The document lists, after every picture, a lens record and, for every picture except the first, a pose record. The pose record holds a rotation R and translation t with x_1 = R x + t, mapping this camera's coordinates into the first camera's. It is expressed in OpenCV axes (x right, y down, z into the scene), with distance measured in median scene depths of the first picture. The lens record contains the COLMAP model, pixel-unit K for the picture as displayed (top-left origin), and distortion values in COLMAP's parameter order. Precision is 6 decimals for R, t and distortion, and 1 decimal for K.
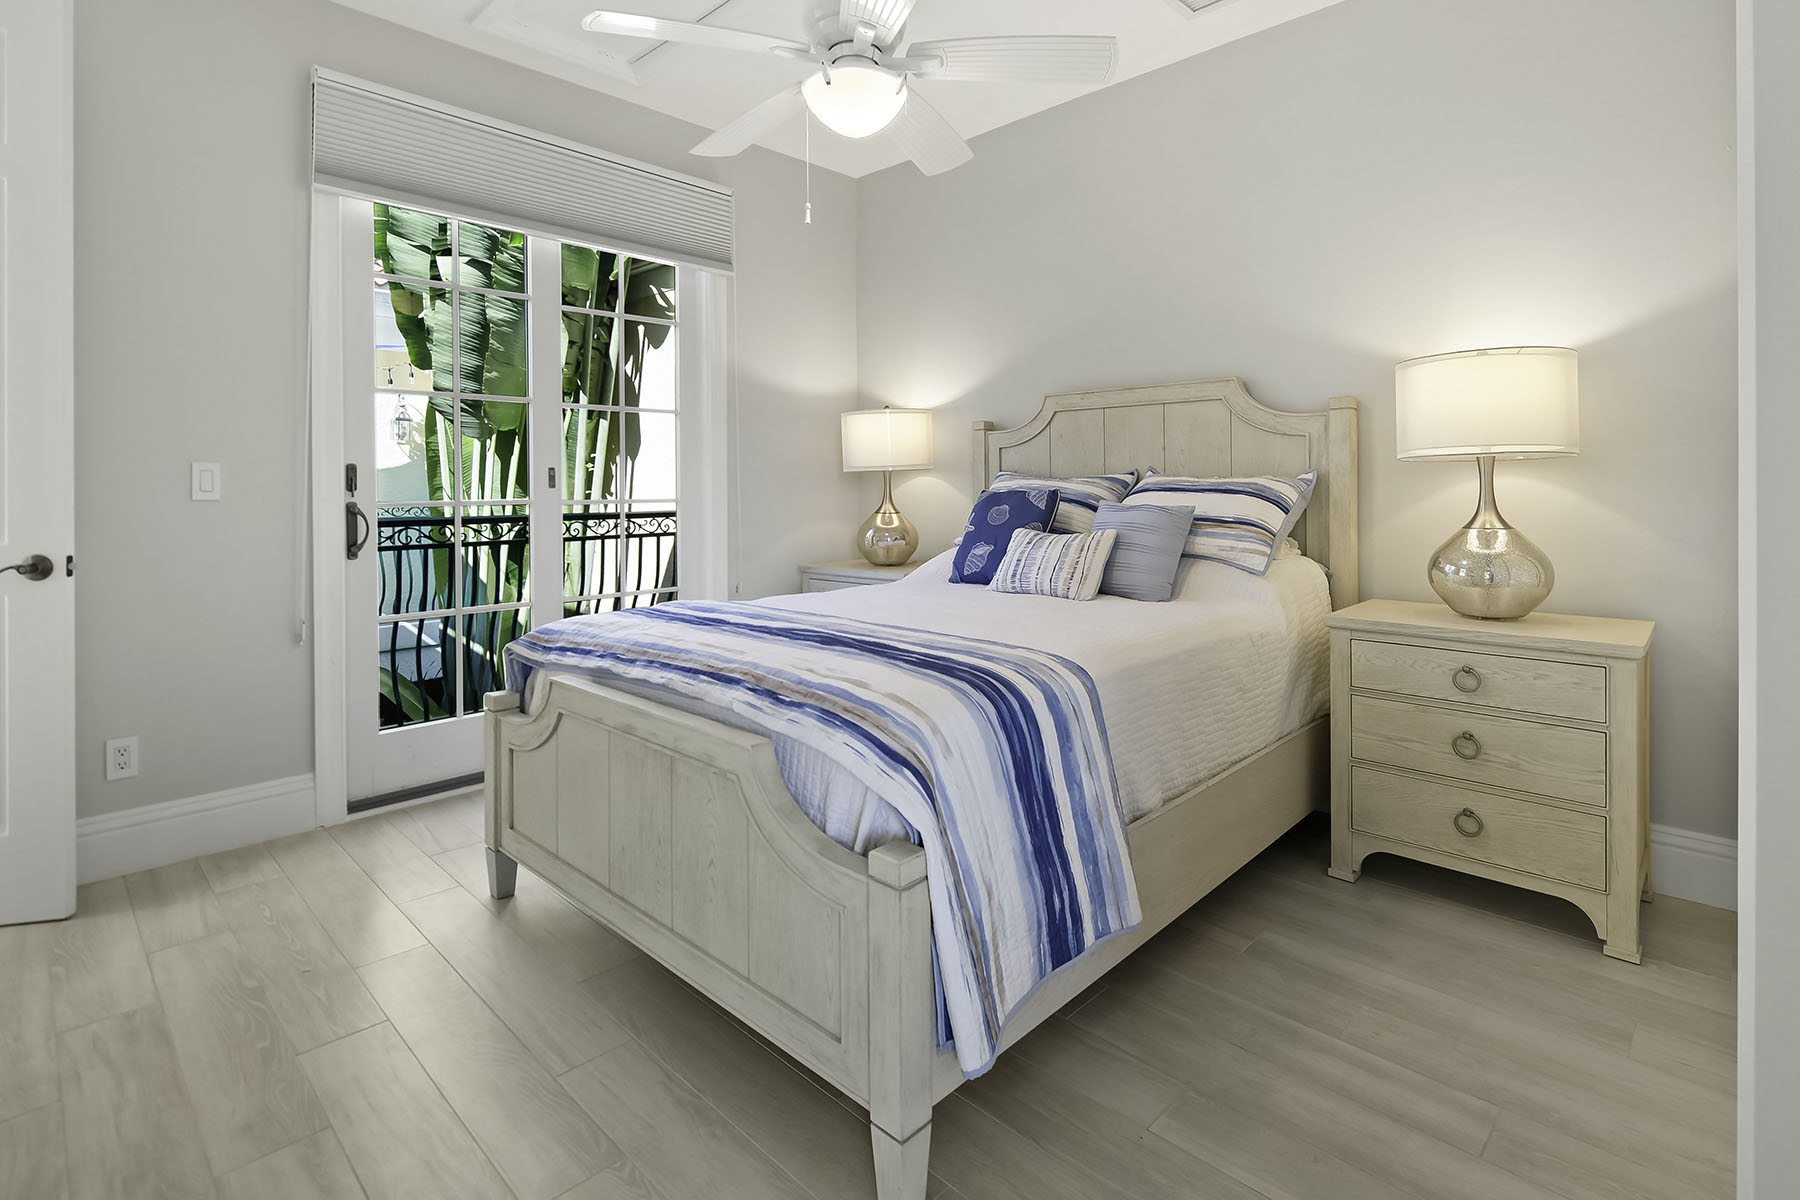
lens RADIAL K [[873.2, 0, 917.5], [0, 873.2, 497.8], [0, 0, 1]] dist [0.004146, -0.003897]
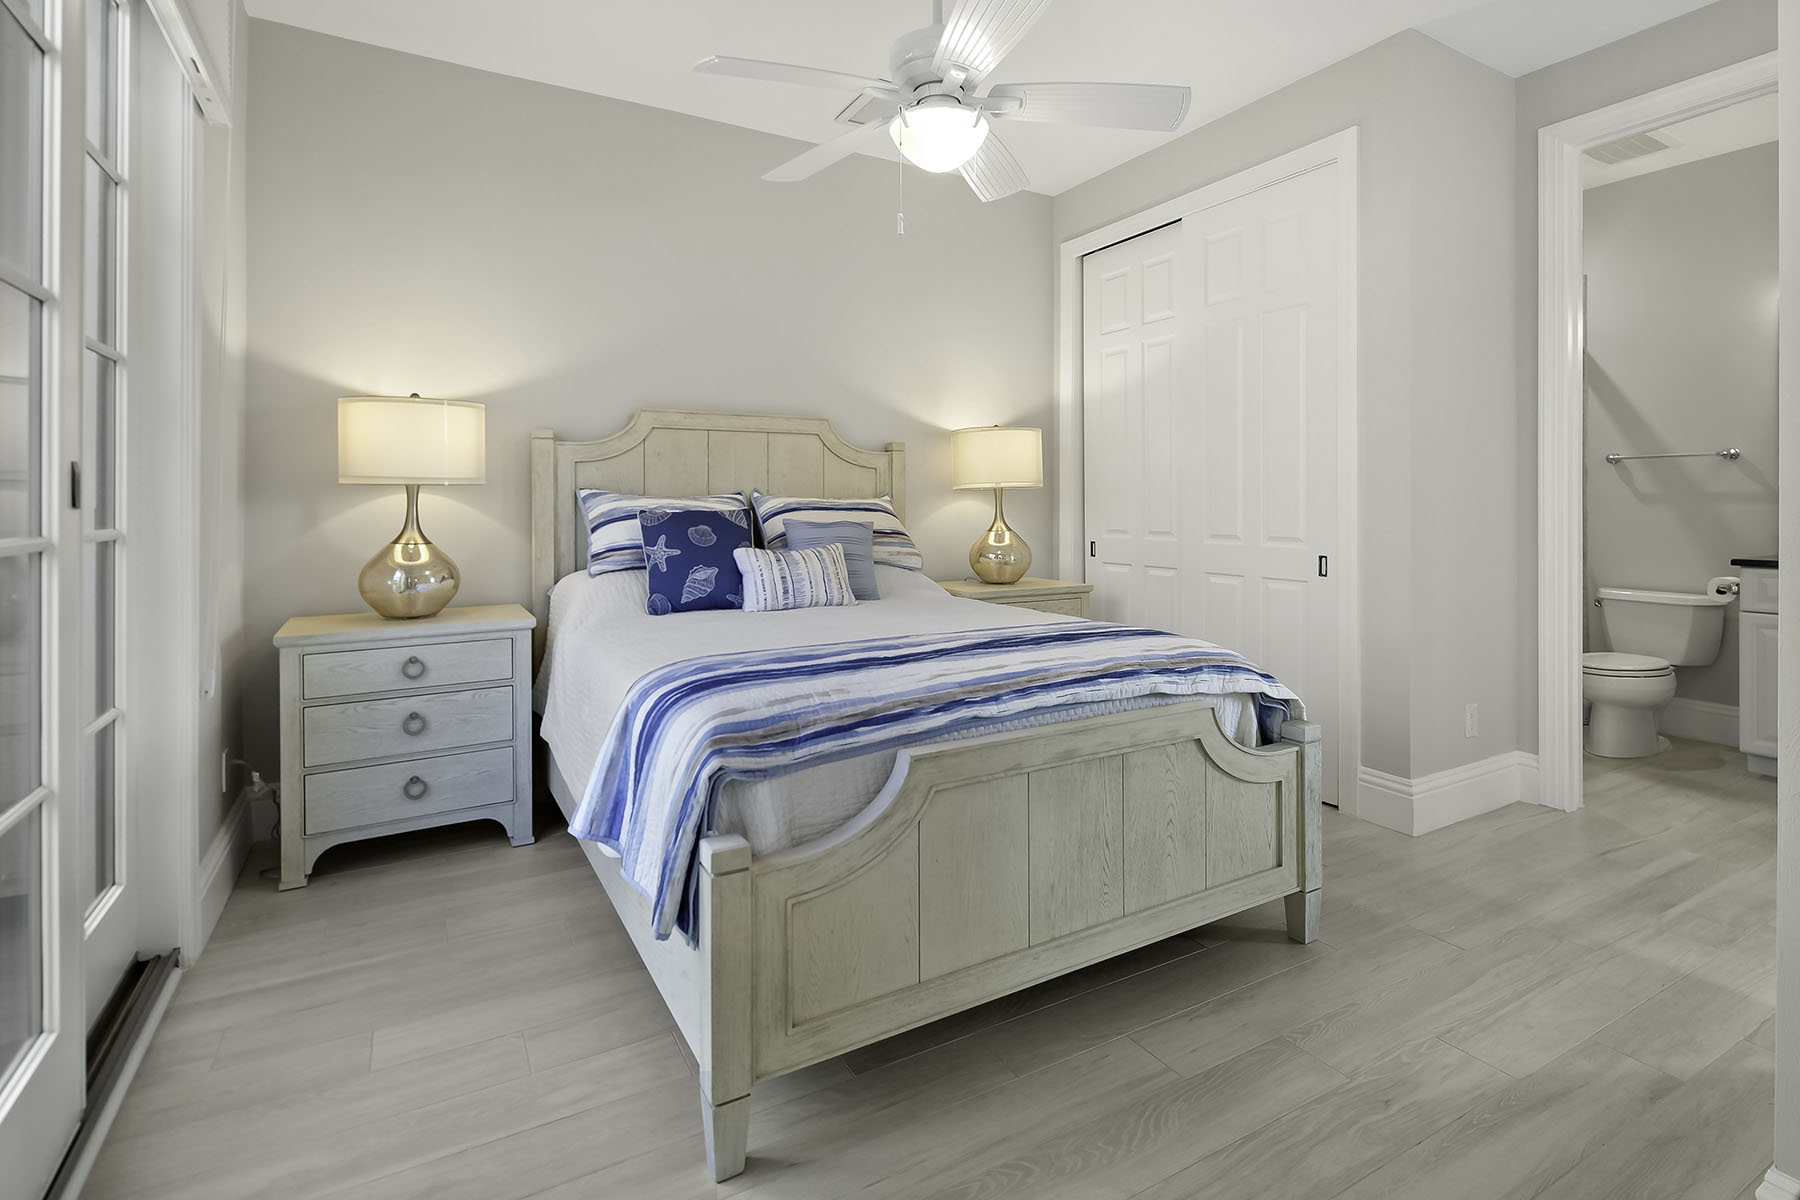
lens RADIAL K [[873.2, 0, 913.2], [0, 873.2, 495.5], [0, 0, 1]] dist [0.004146, -0.003897]
pose [[0.279918, 0.011013, 0.959961, -0.869465], [0.010559, 0.999838, -0.014550, -0.009302], [-0.959966, 0.014209, 0.279757, 0.582319]]
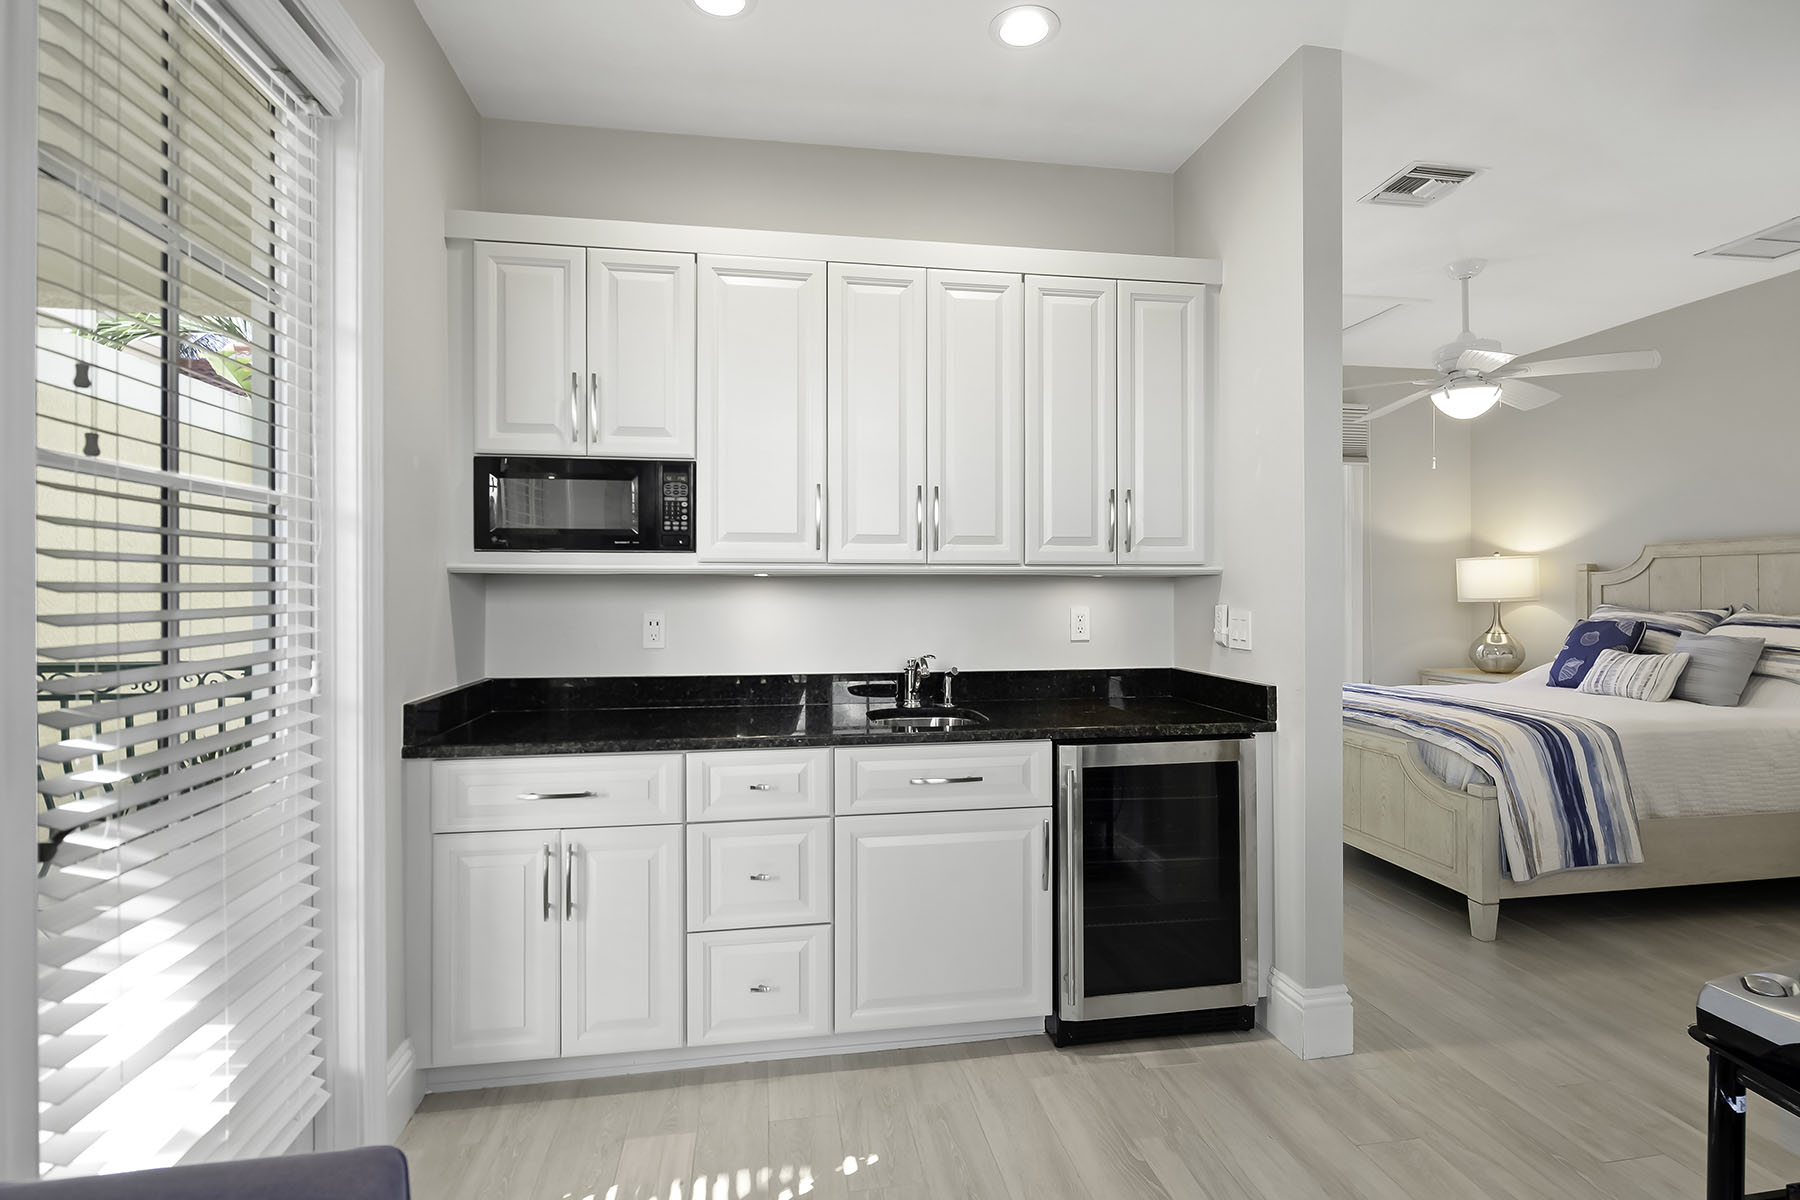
lens RADIAL K [[873.2, 0, 914.5], [0, 873.2, 594.8], [0, 0, 1]] dist [0.004146, -0.003897]
pose [[0.800452, 0.004279, -0.599382, 0.075548], [-0.009056, 0.999947, -0.004957, -0.037361], [0.599329, 0.009396, 0.800448, -0.838042]]
